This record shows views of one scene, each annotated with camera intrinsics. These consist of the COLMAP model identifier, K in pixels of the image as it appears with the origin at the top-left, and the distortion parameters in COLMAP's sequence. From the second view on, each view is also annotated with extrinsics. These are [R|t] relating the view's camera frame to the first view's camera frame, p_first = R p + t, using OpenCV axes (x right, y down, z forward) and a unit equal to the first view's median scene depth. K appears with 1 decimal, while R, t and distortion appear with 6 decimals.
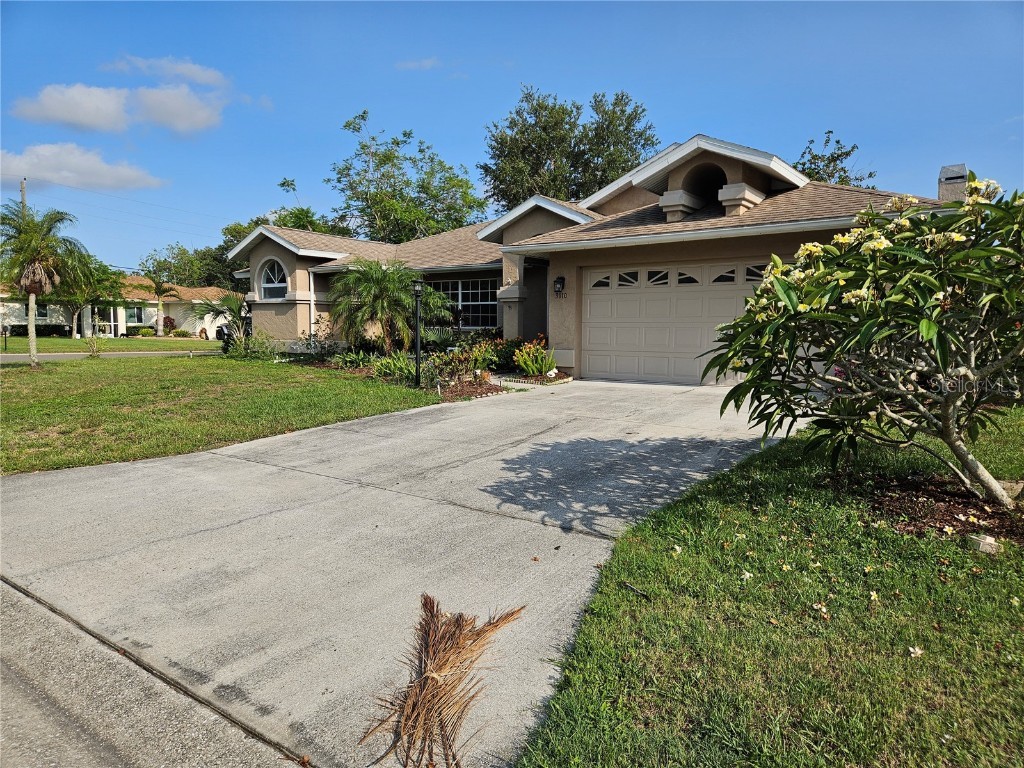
lens RADIAL K [[689.8, 0, 512.8], [0, 689.8, 384.6], [0, 0, 1]] dist [0.046532, -0.004922]
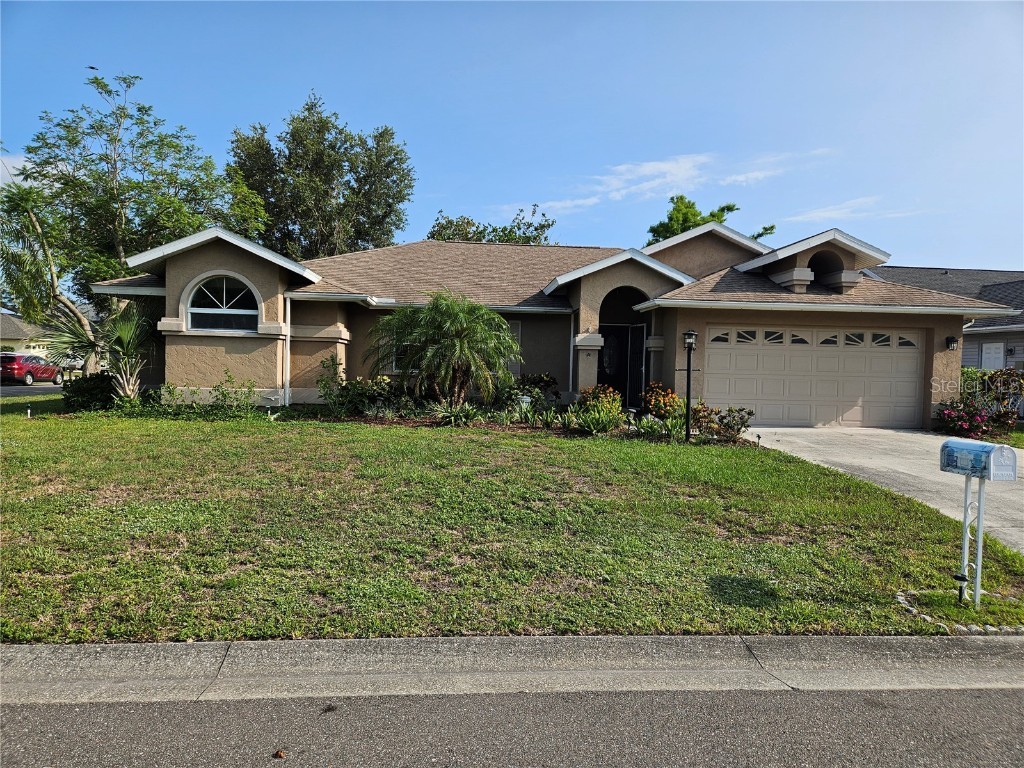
lens RADIAL K [[689.8, 0, 513.5], [0, 689.8, 383.1], [0, 0, 1]] dist [0.046532, -0.004922]
pose [[0.740711, -0.006881, 0.671789, -0.801694], [0.037466, 0.998814, -0.031080, -0.048278], [-0.670778, 0.048190, 0.740091, 0.365744]]
